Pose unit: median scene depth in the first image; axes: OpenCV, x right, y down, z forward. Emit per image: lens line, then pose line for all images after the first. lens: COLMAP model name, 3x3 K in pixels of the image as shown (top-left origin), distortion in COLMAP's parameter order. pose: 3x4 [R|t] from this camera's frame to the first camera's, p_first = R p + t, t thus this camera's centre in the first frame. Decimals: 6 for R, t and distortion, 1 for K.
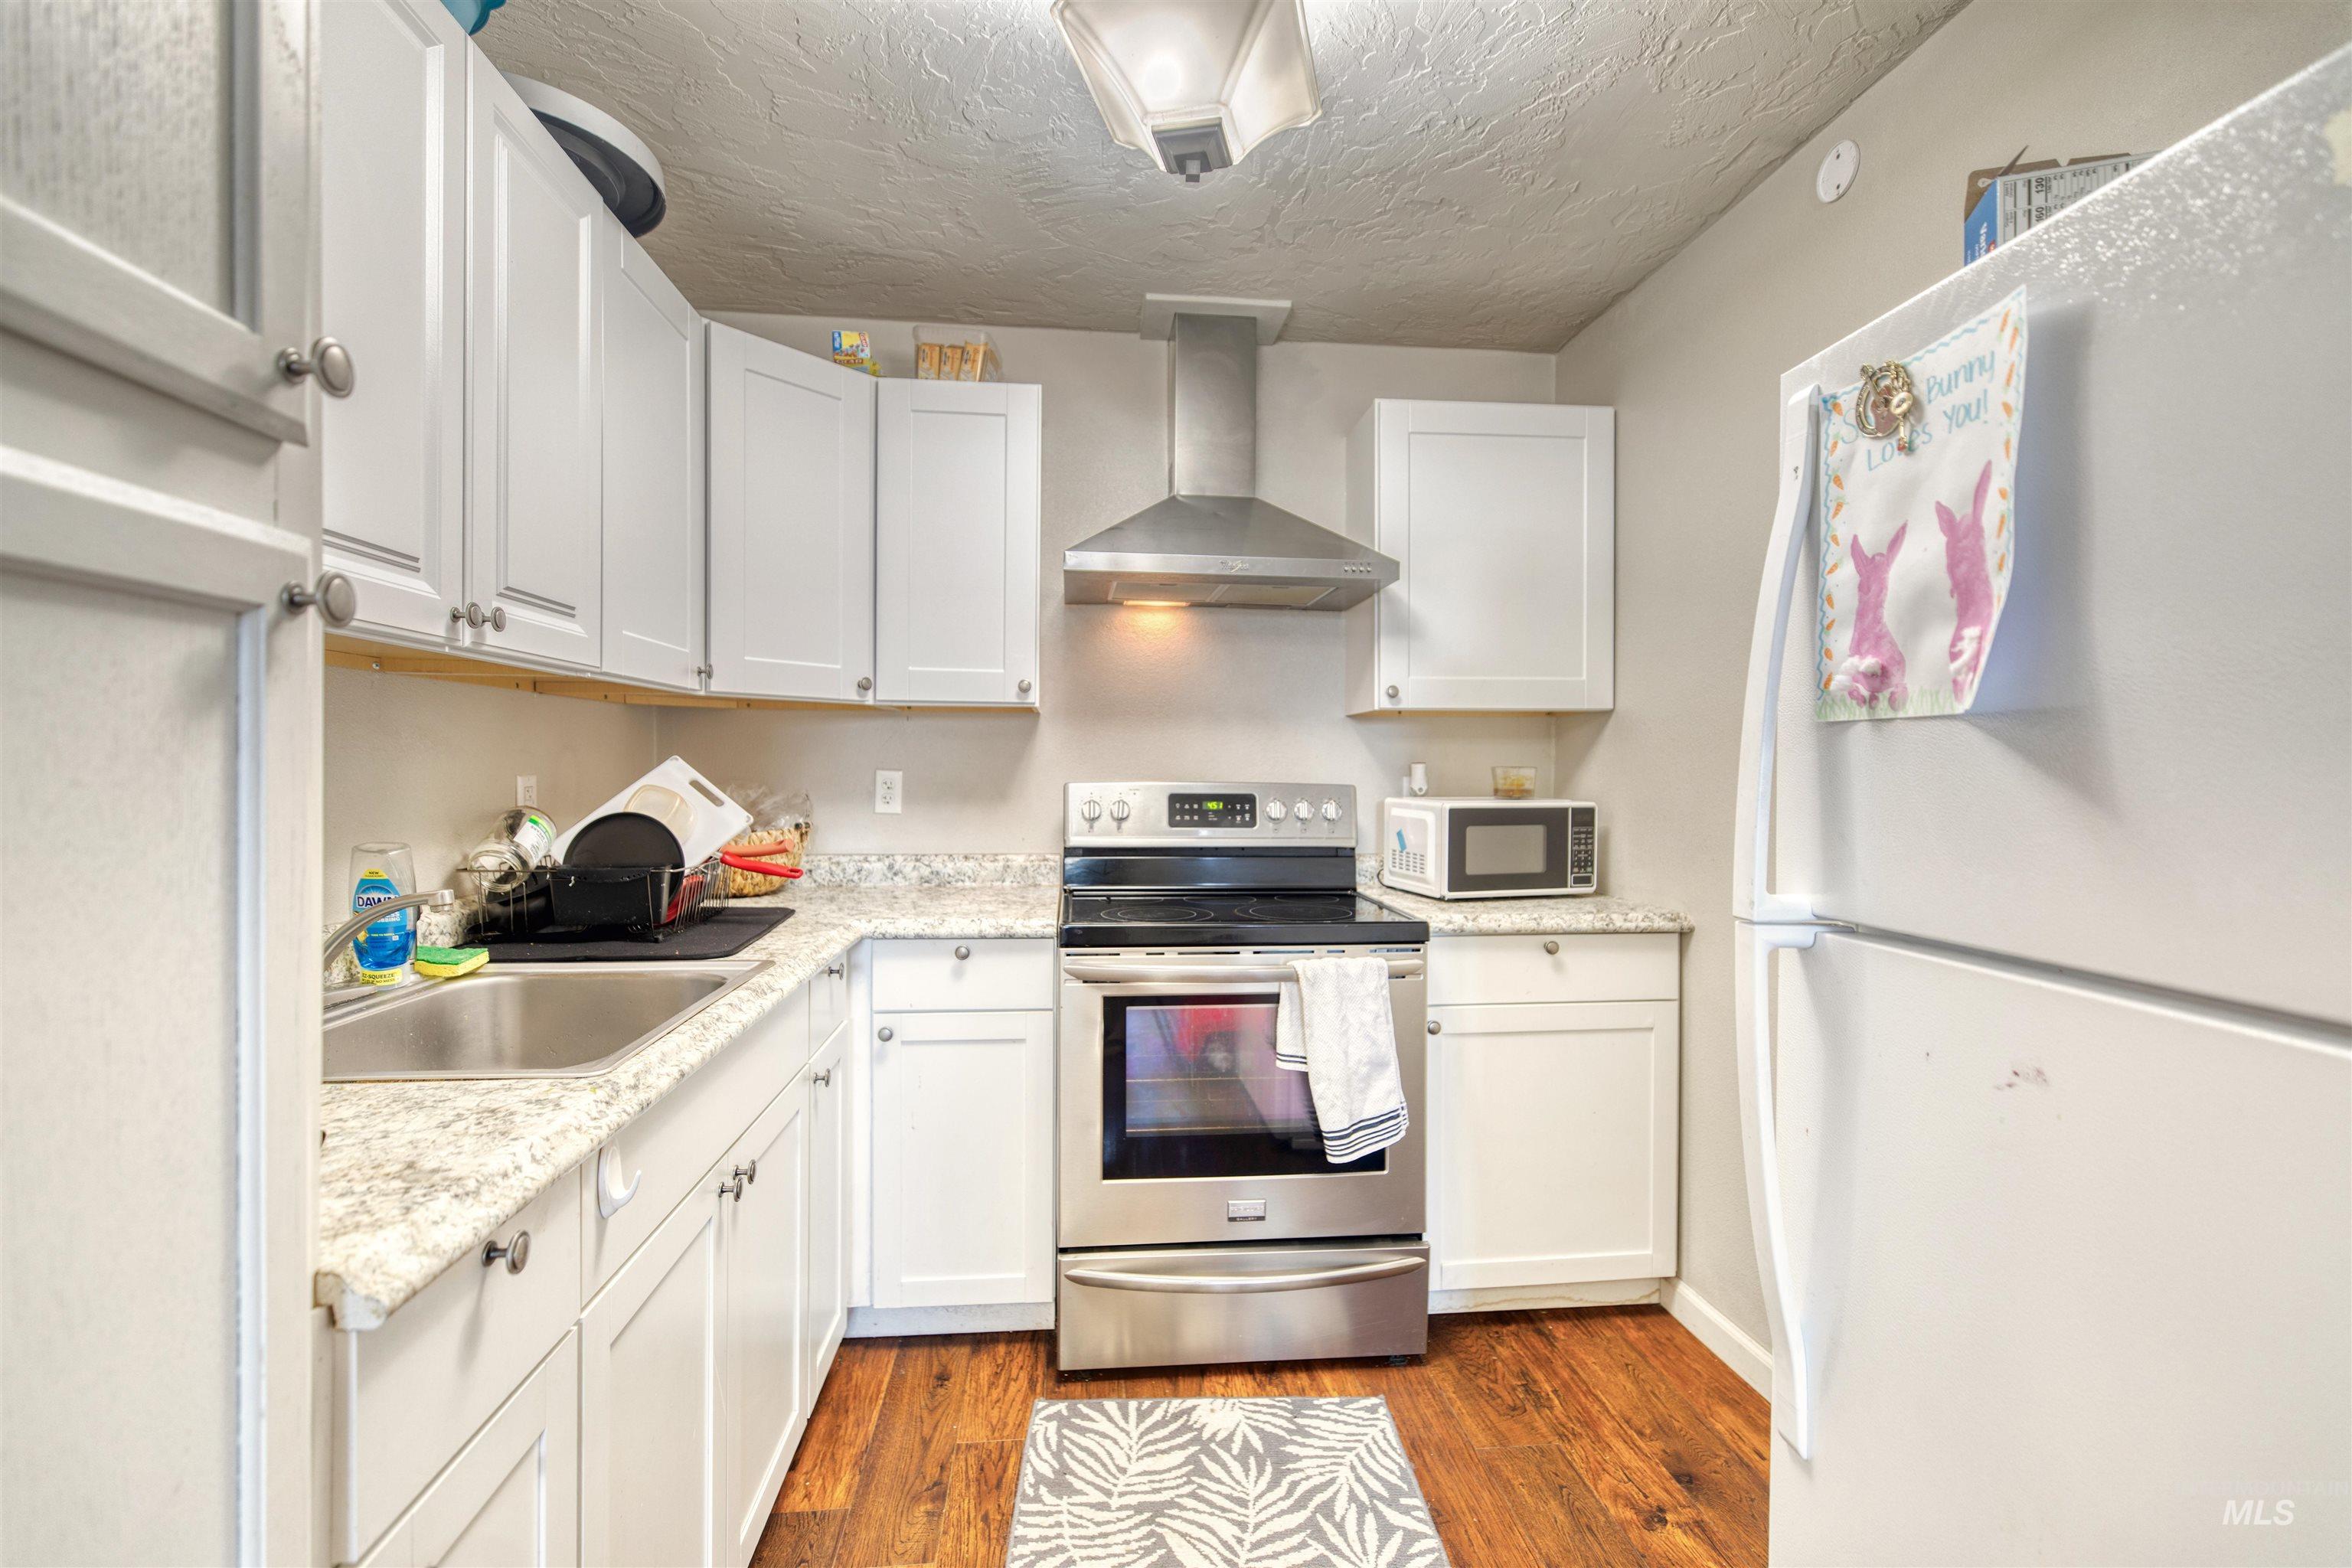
lens RADIAL K [[1055.1, 0, 1183.6], [0, 1055.1, 792.5], [0, 0, 1]] dist [0.000333, -0.000585]
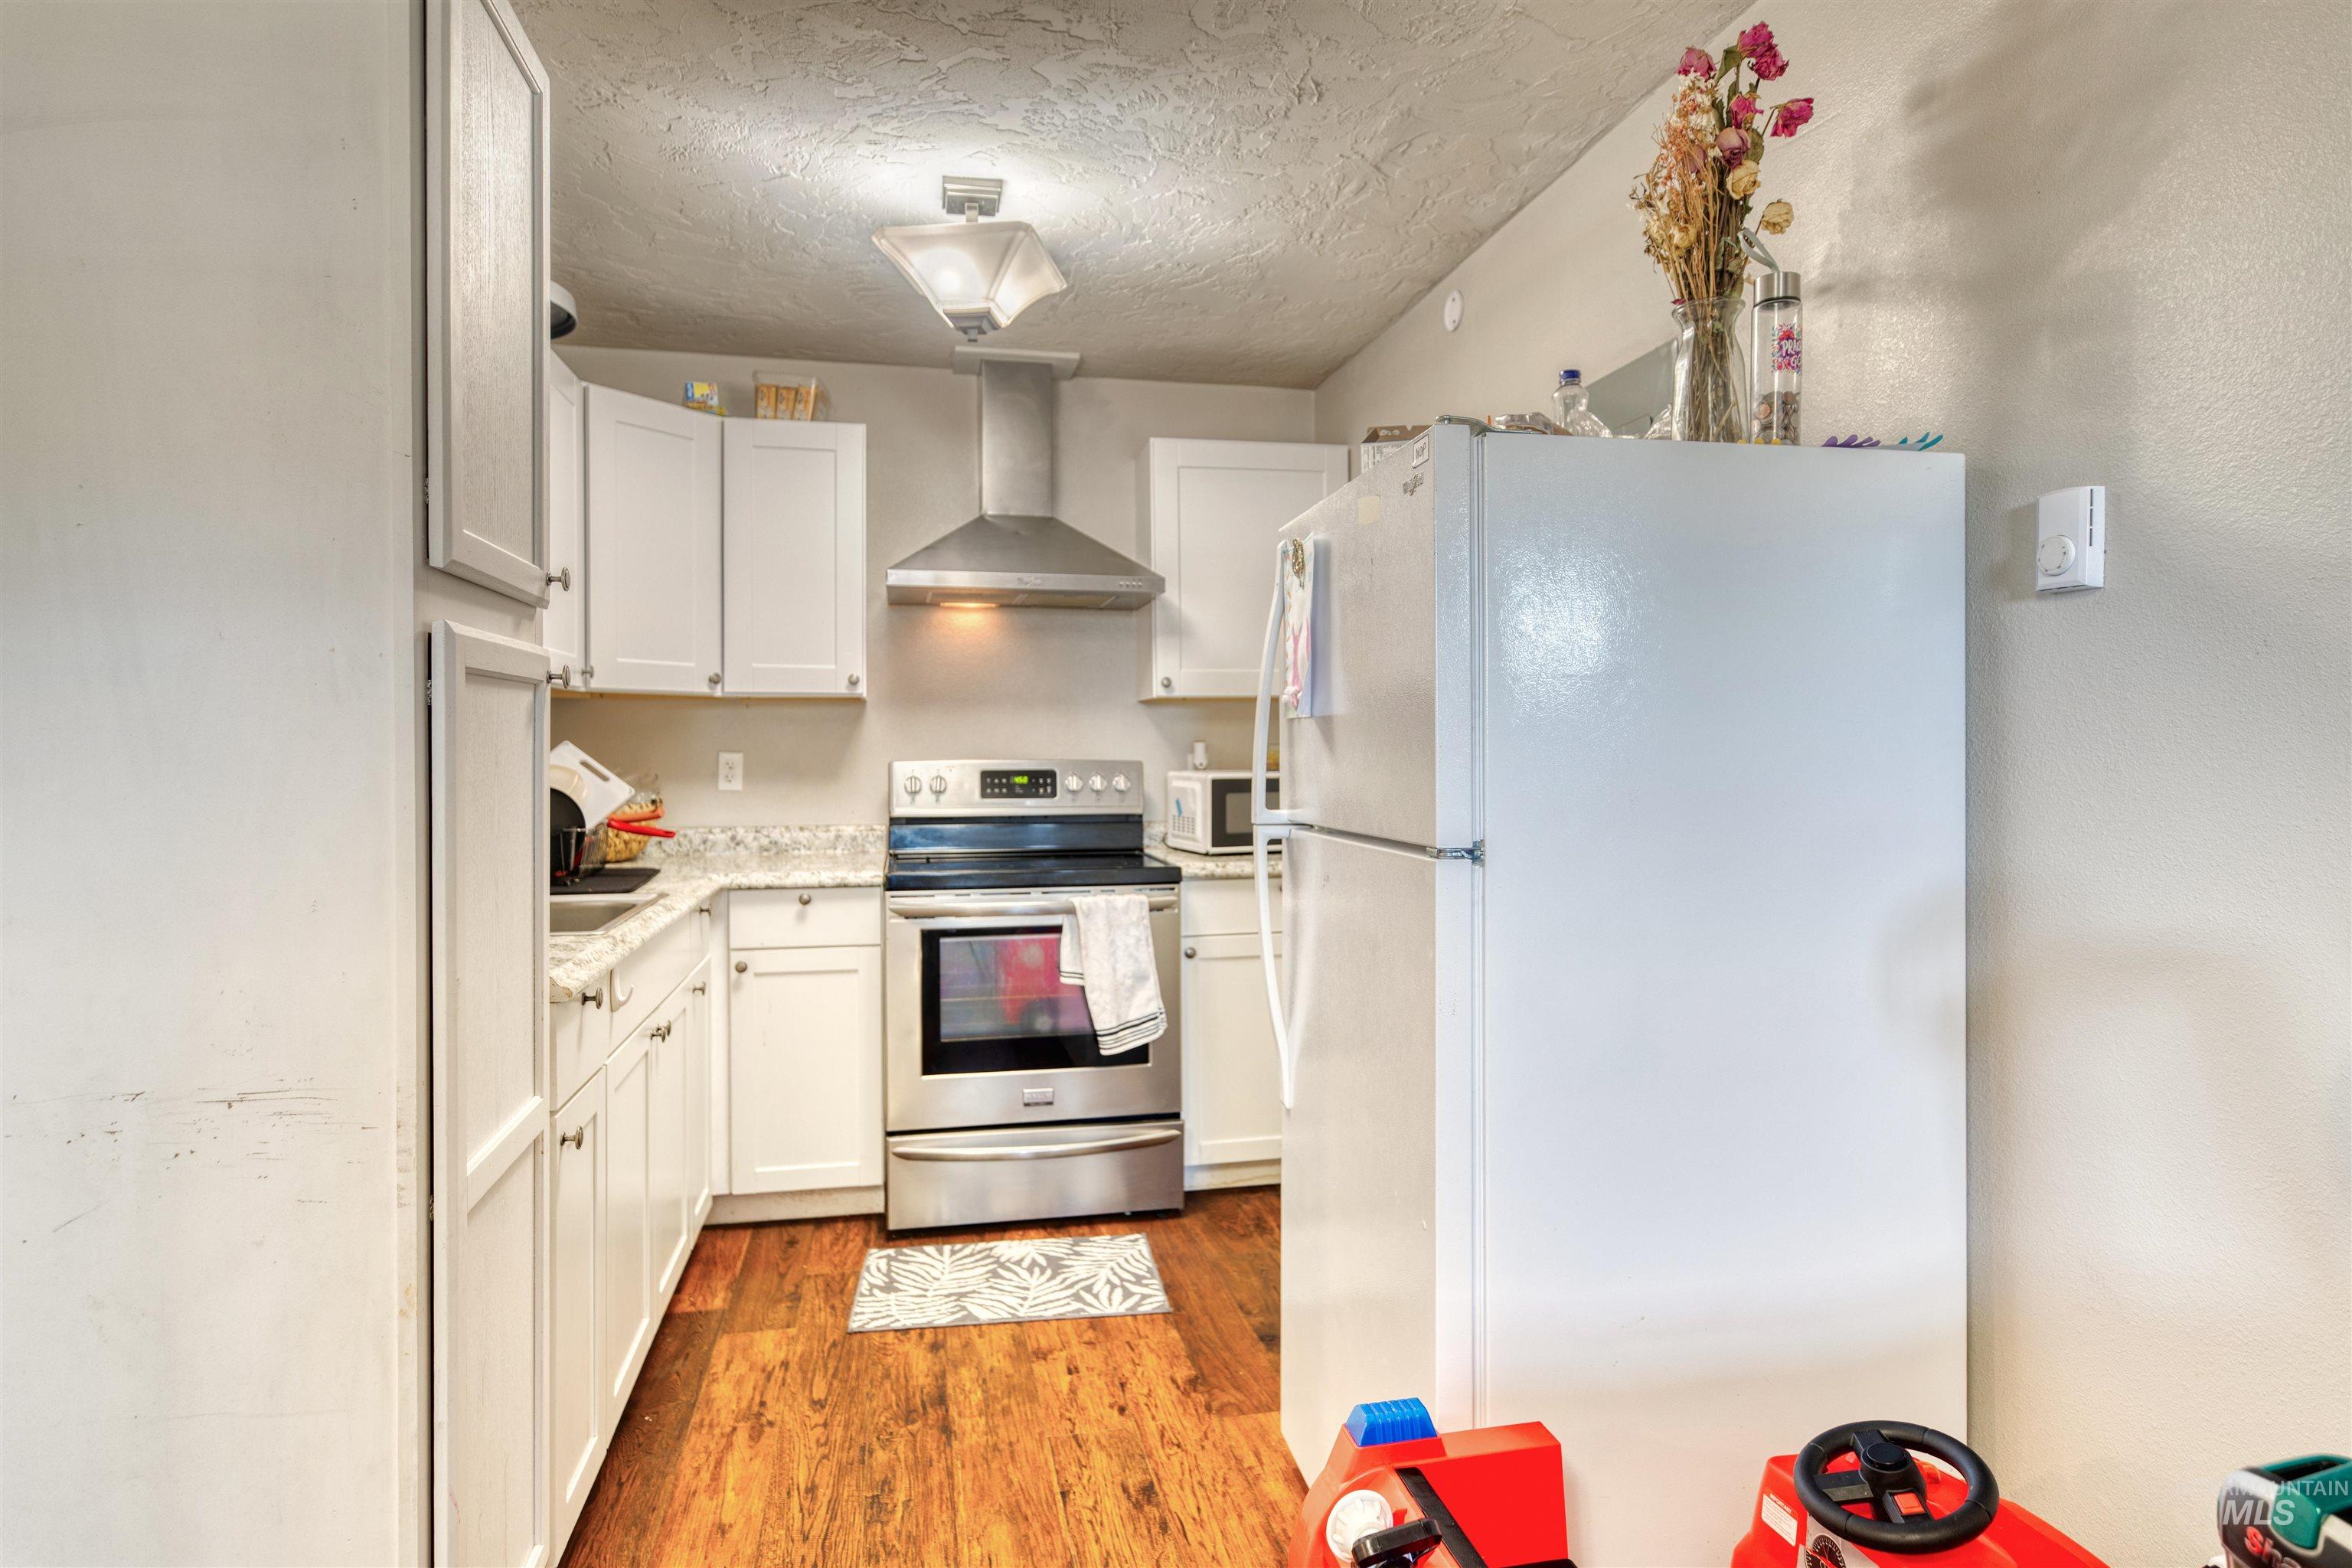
lens RADIAL K [[1297.6, 0, 1188.1], [0, 1297.6, 764.3], [0, 0, 1]] dist [0.000332, 0.000617]
pose [[0.993950, -0.011012, 0.109276, 0.075878], [0.012351, 0.999857, -0.011586, 0.018857], [-0.109132, 0.012866, 0.993944, -0.593991]]
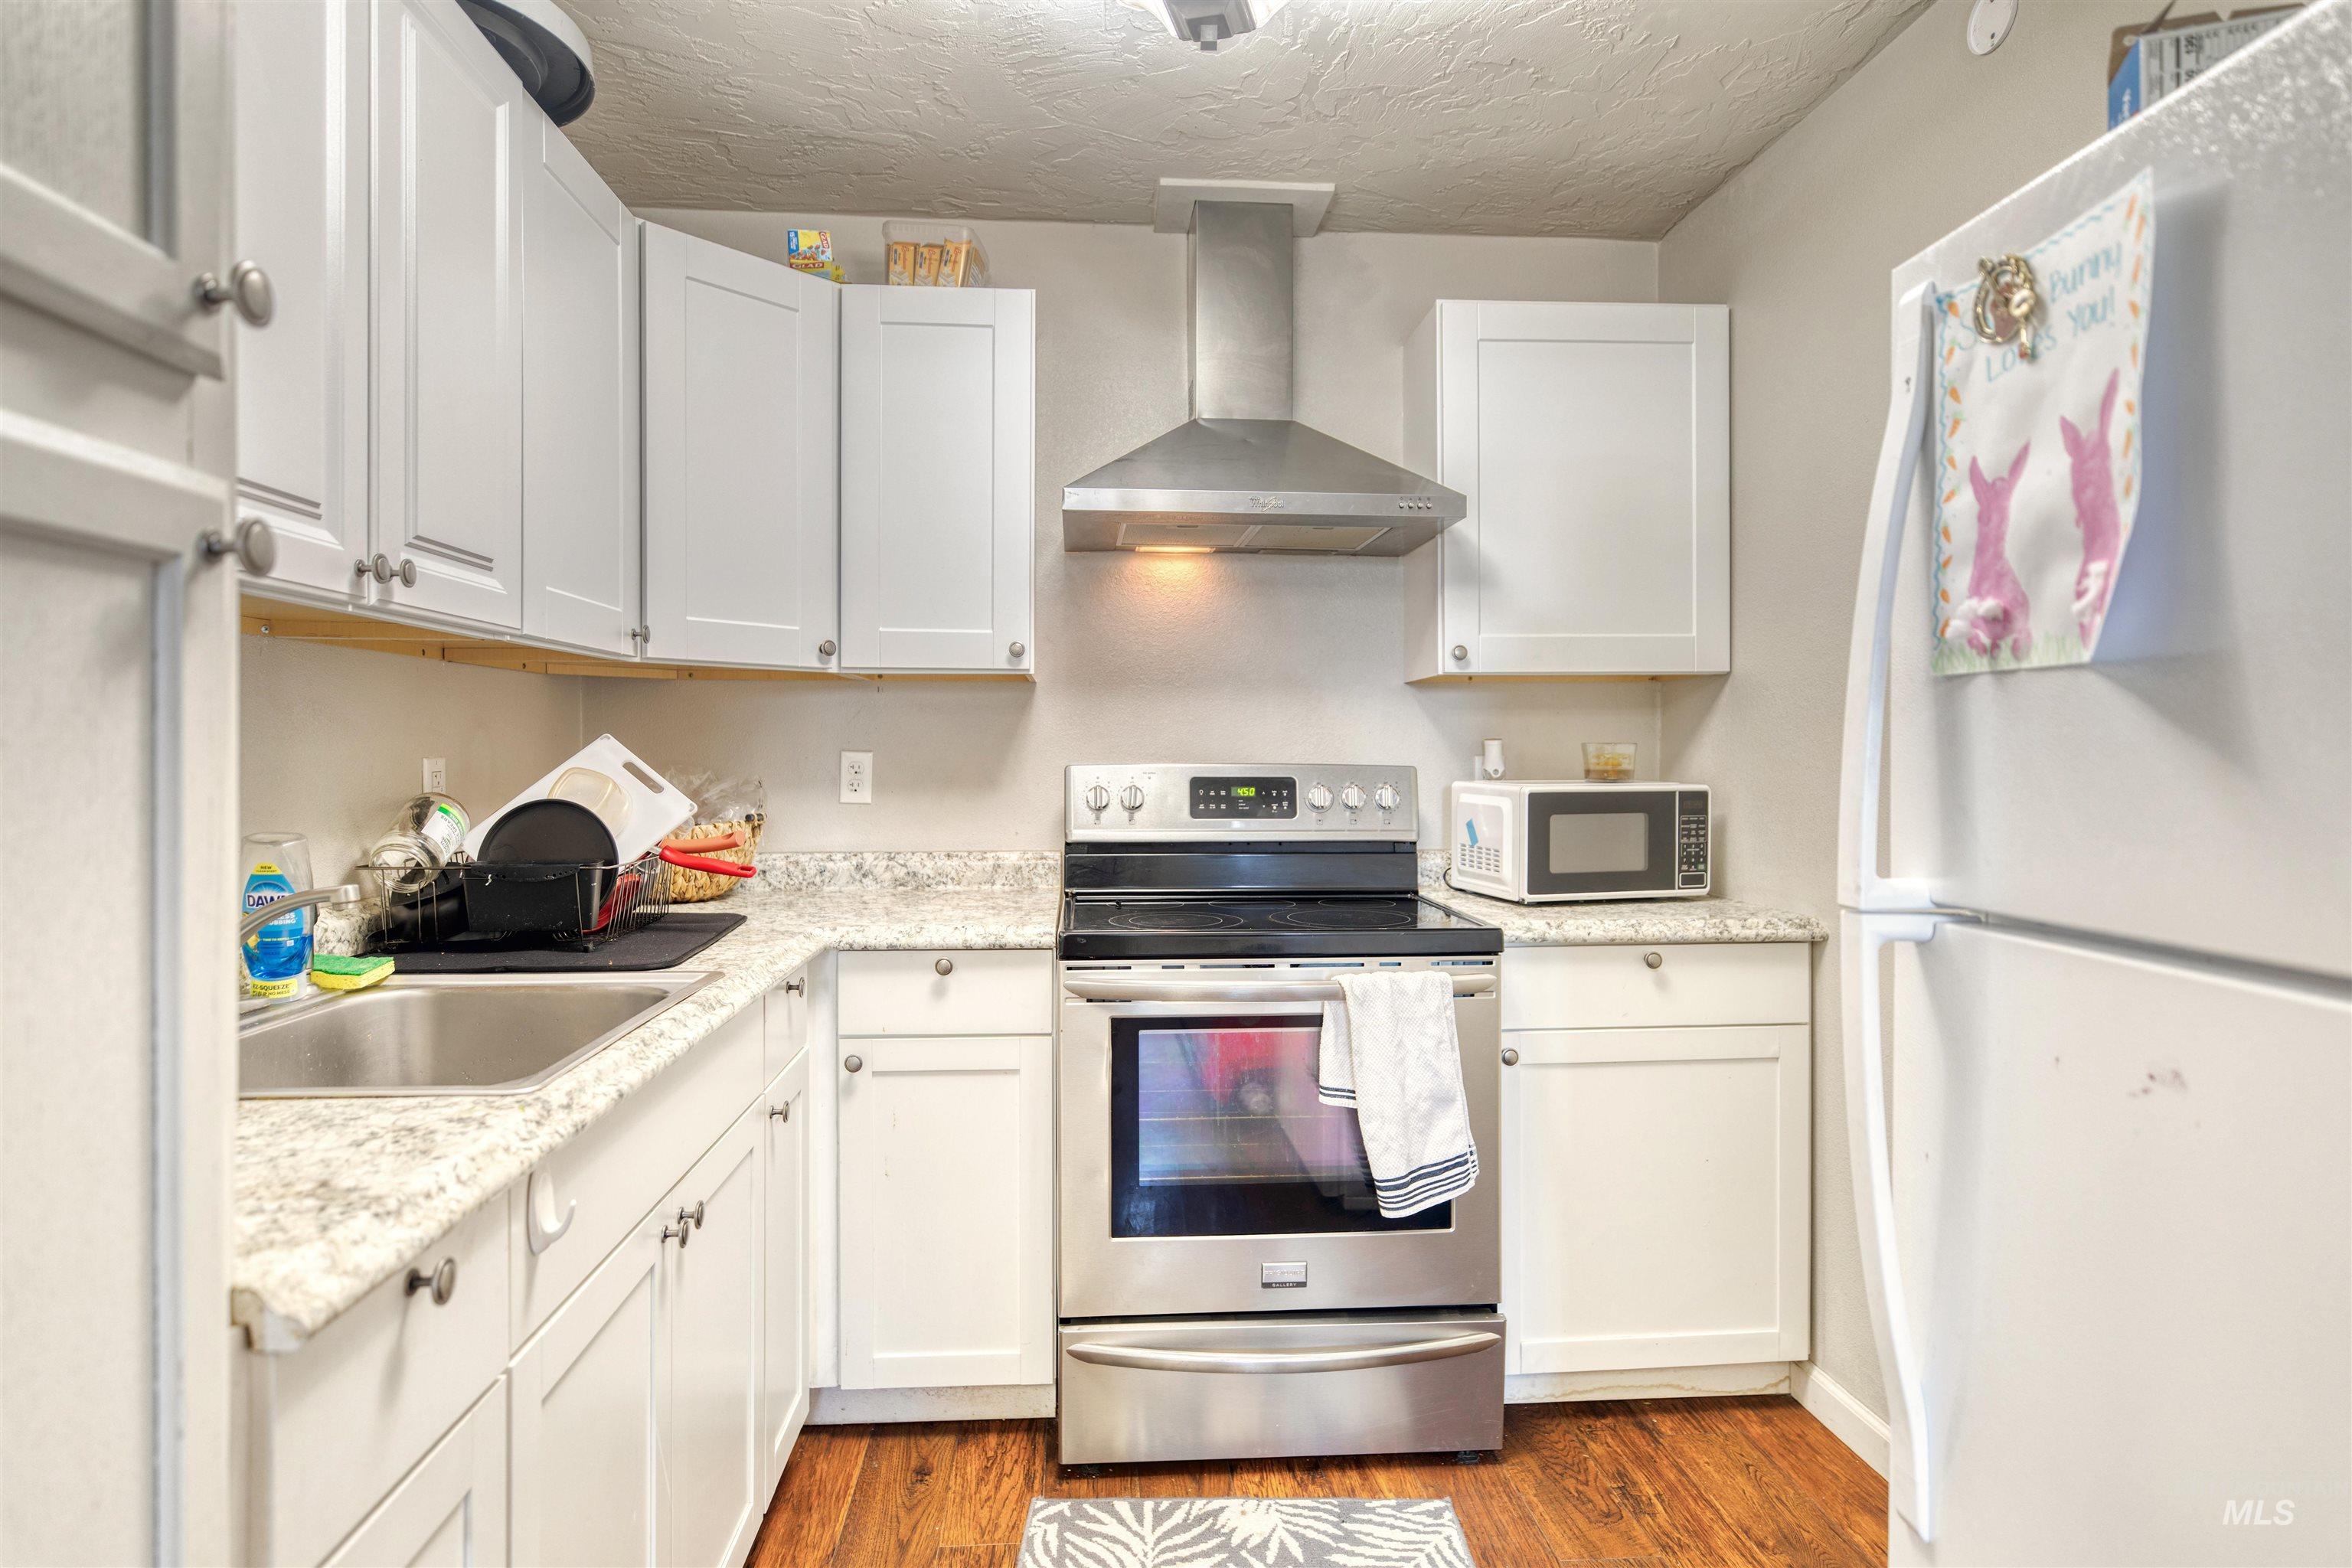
lens RADIAL K [[1297.6, 0, 1179.3], [0, 1297.6, 779.3], [0, 0, 1]] dist [0.000332, 0.000617]
pose [[0.999571, -0.005034, -0.028865, 0.008928], [0.004941, 0.999982, -0.003275, 0.007724], [0.028881, 0.003131, 0.999578, -0.030309]]
